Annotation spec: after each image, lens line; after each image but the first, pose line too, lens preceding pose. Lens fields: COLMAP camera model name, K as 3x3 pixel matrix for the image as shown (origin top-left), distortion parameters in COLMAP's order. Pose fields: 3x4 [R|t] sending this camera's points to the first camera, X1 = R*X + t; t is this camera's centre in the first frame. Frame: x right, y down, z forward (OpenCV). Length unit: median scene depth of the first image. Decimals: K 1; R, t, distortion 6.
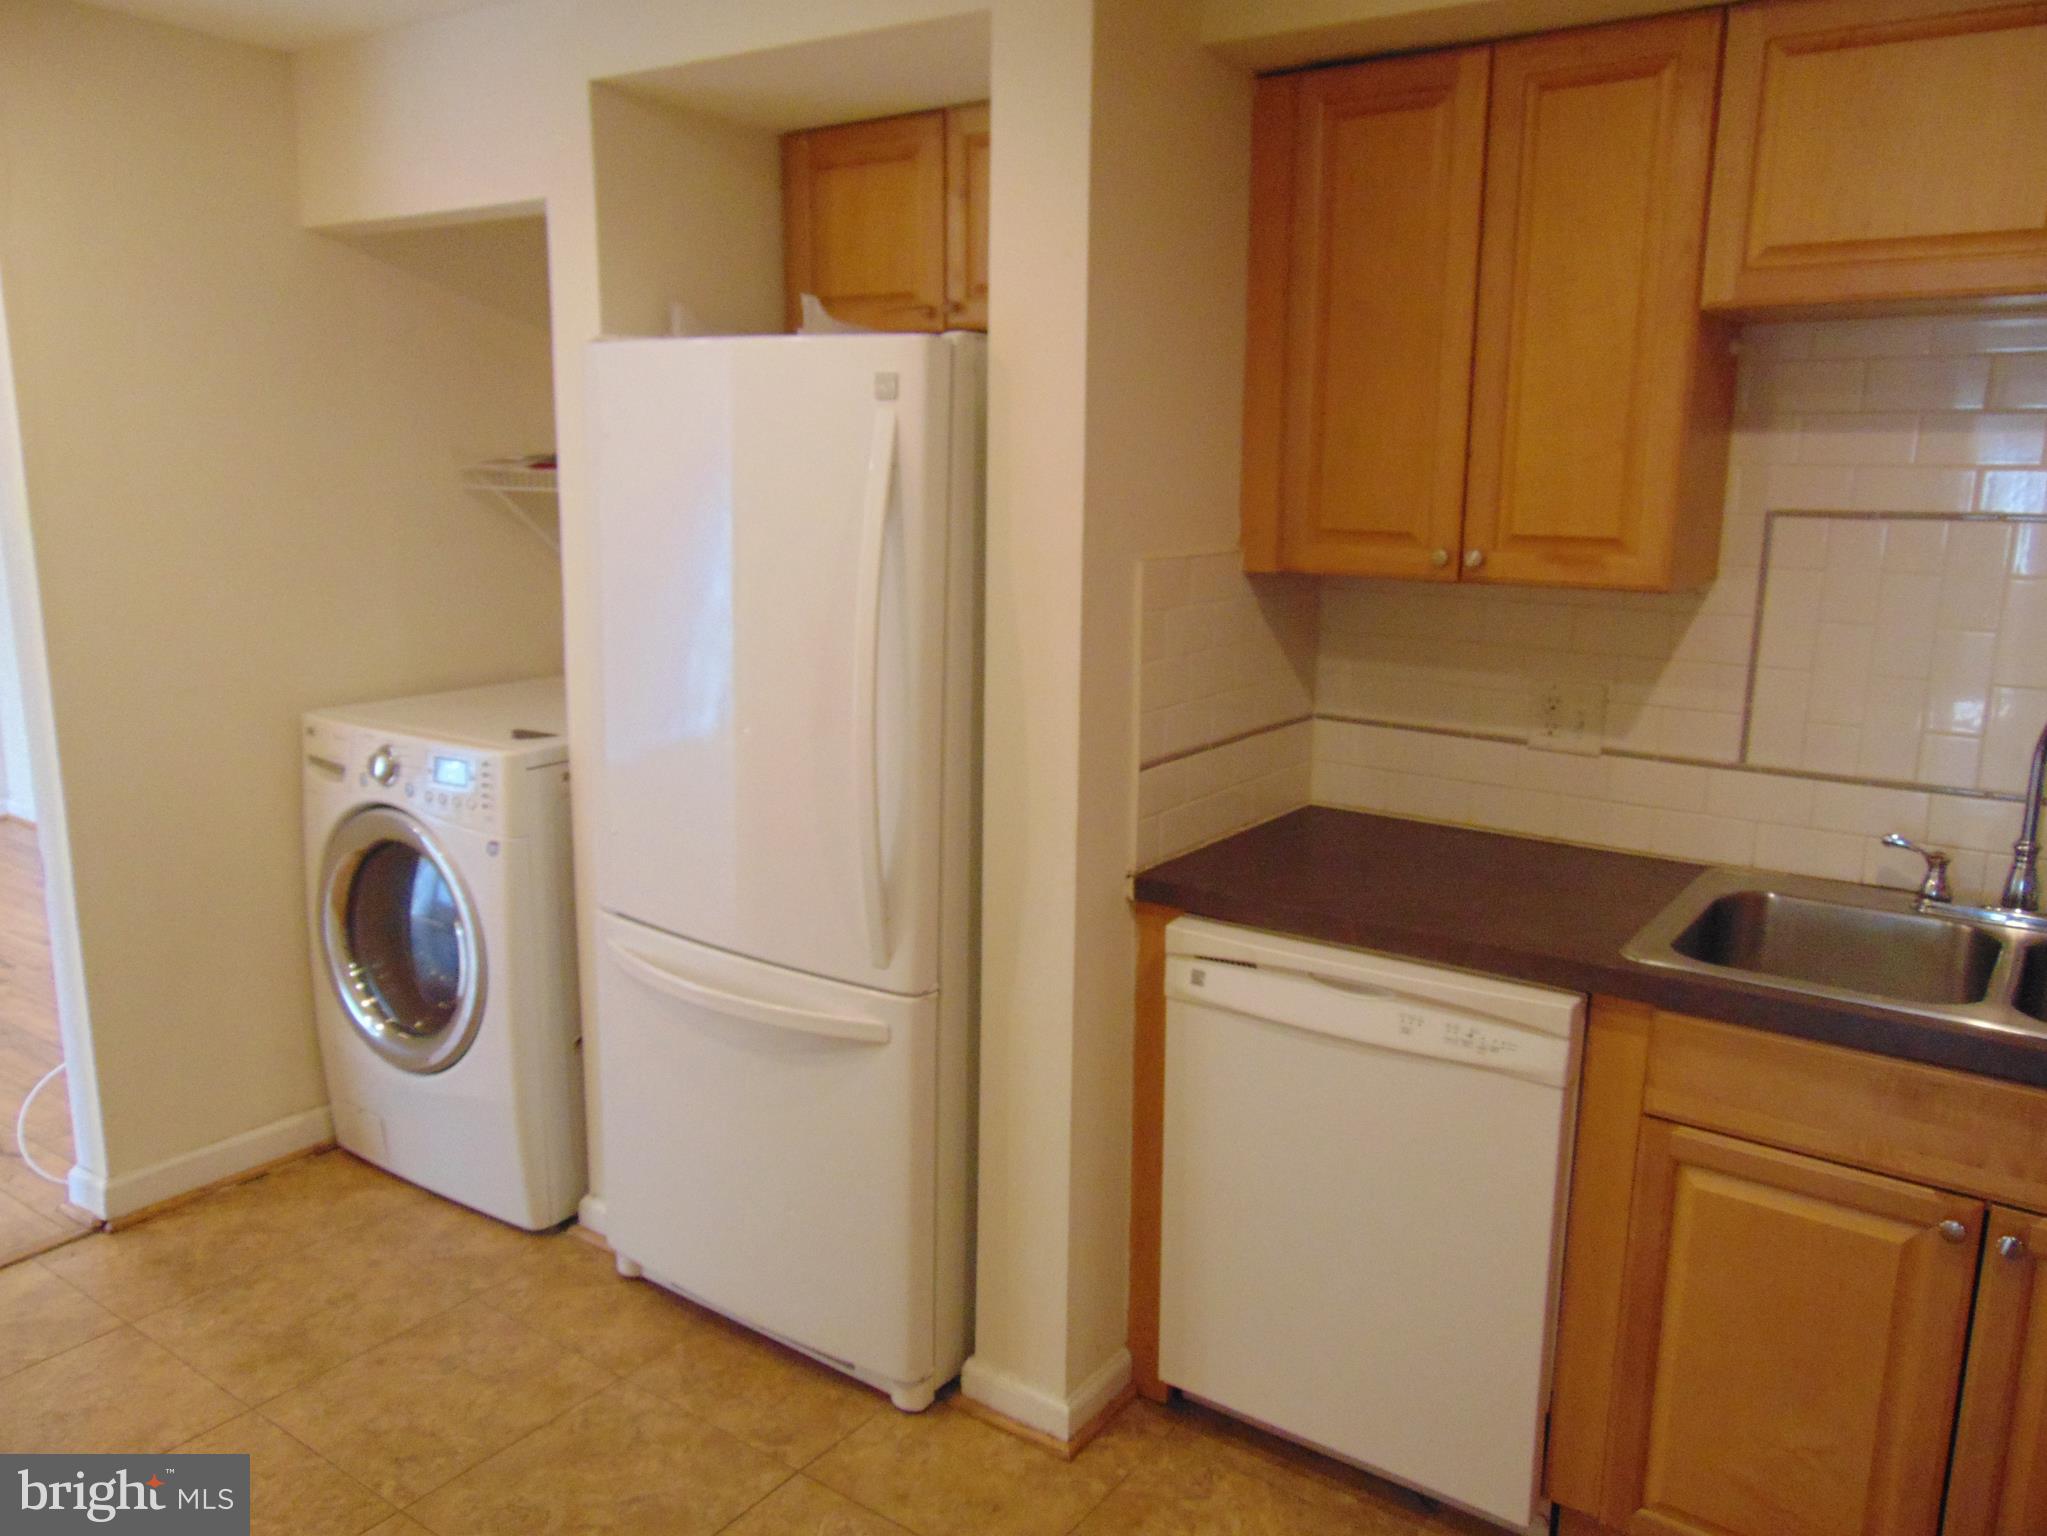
lens RADIAL K [[1522.1, 0, 1042.8], [0, 1522.1, 788.0], [0, 0, 1]] dist [-0.037007, 0.016922]
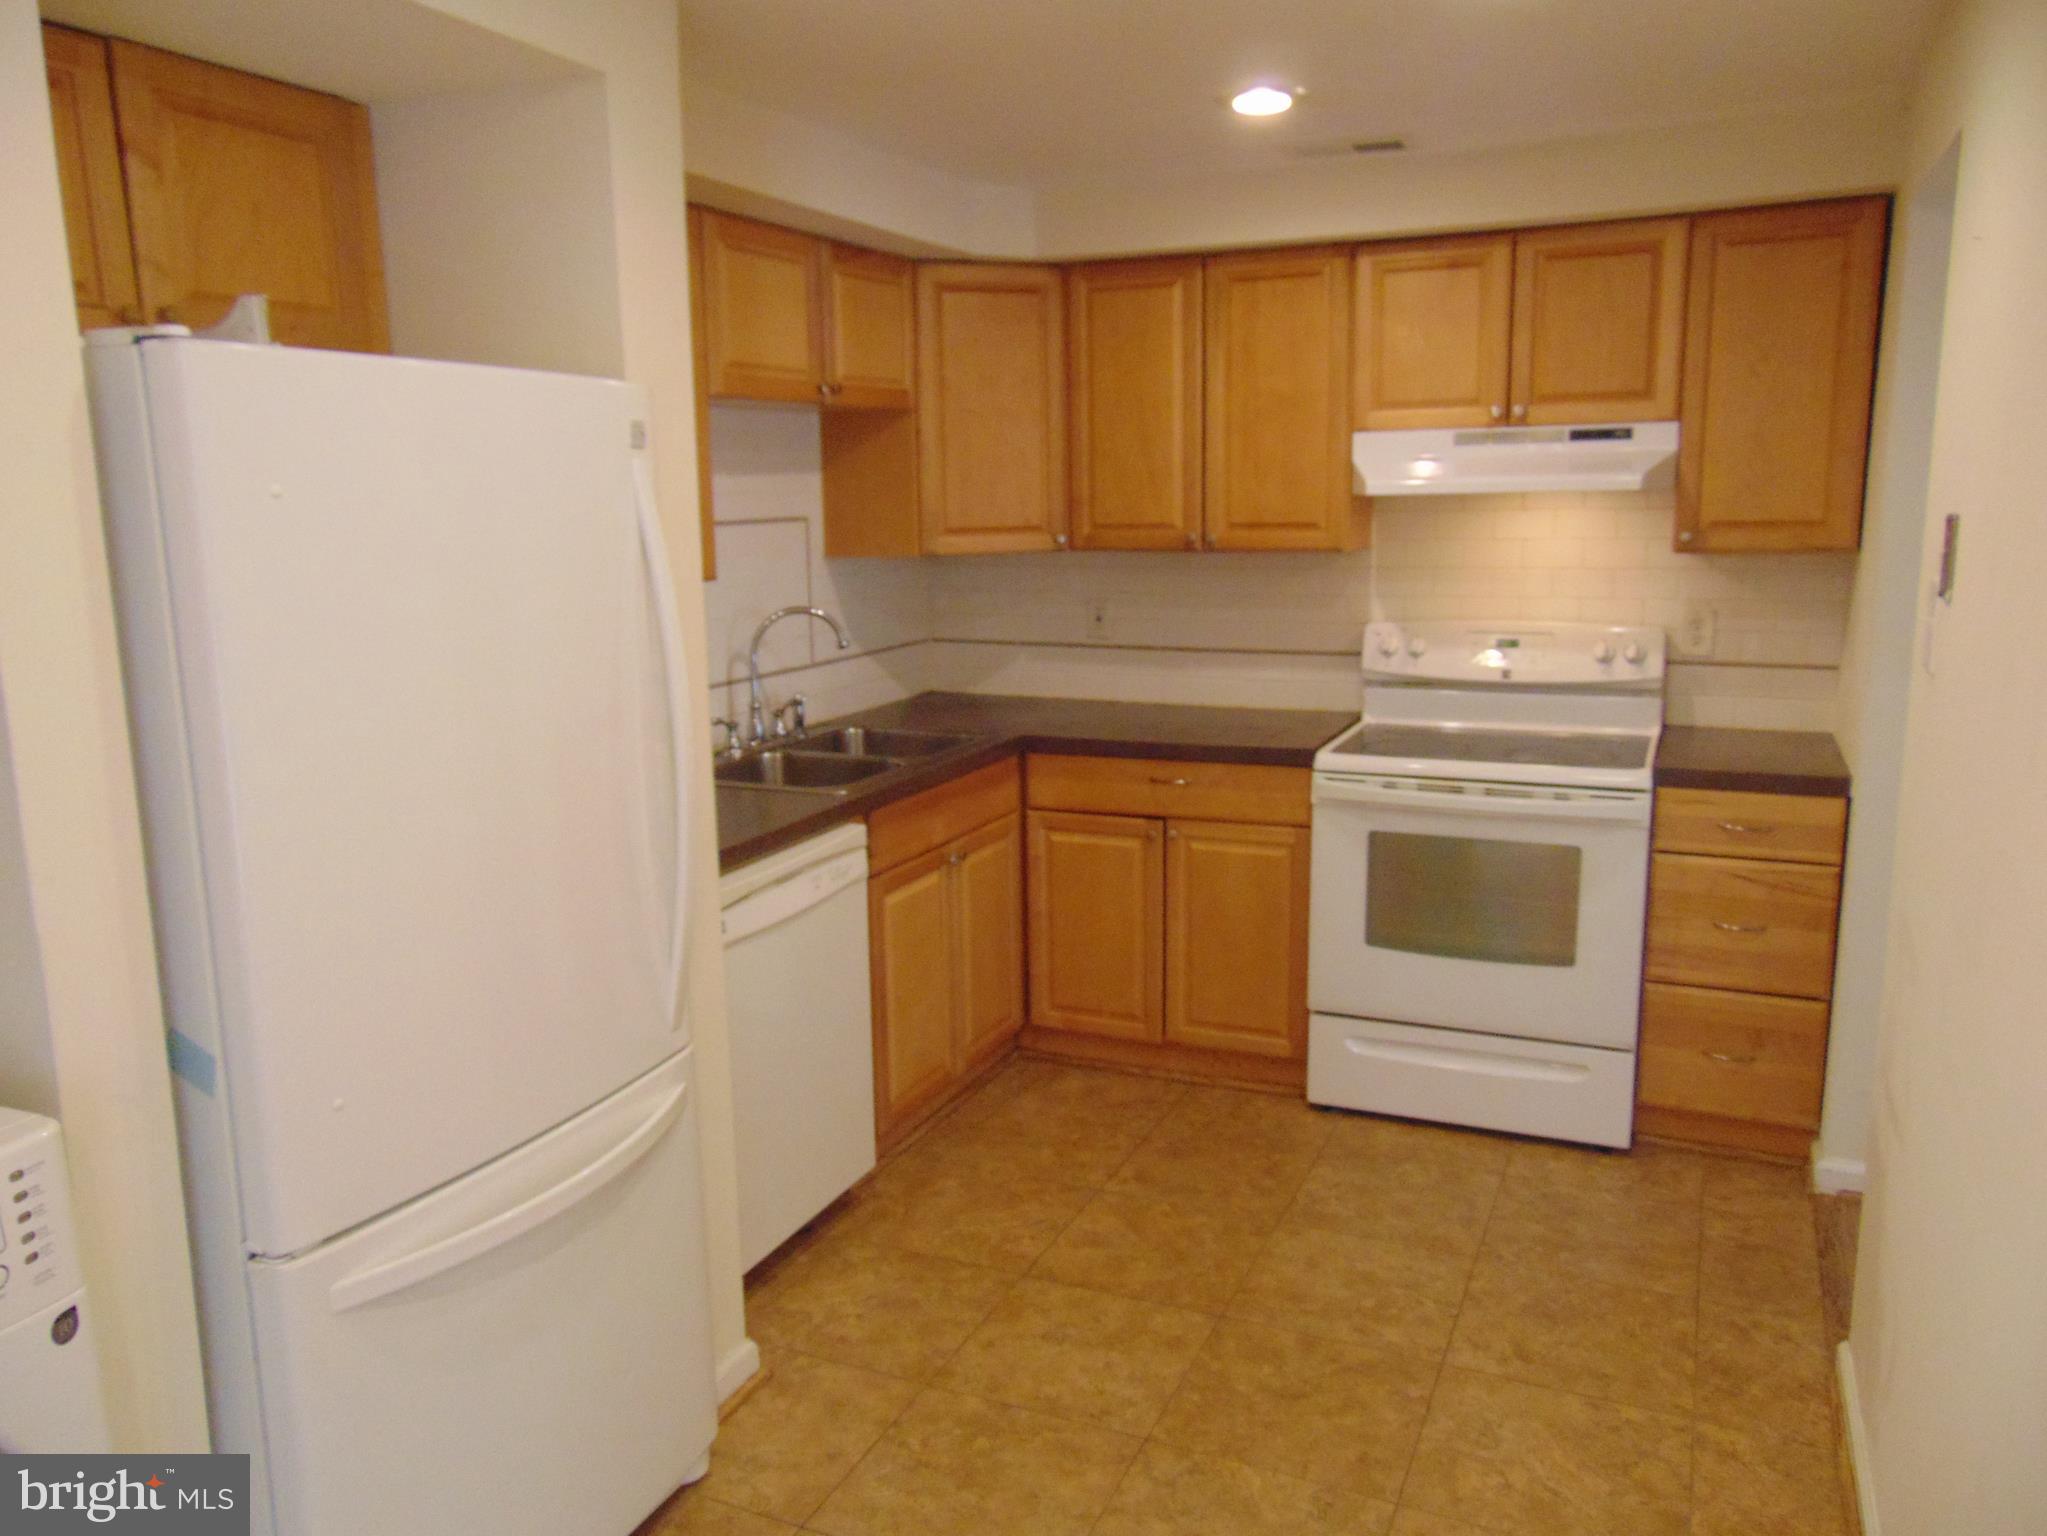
lens RADIAL K [[1522.1, 0, 1035.0], [0, 1522.1, 763.6], [0, 0, 1]] dist [-0.037007, 0.016922]
pose [[-0.201877, -0.192017, 0.960404, -0.803848], [0.210120, 0.949270, 0.233959, -0.170033], [-0.956606, 0.249031, -0.151289, 0.677774]]
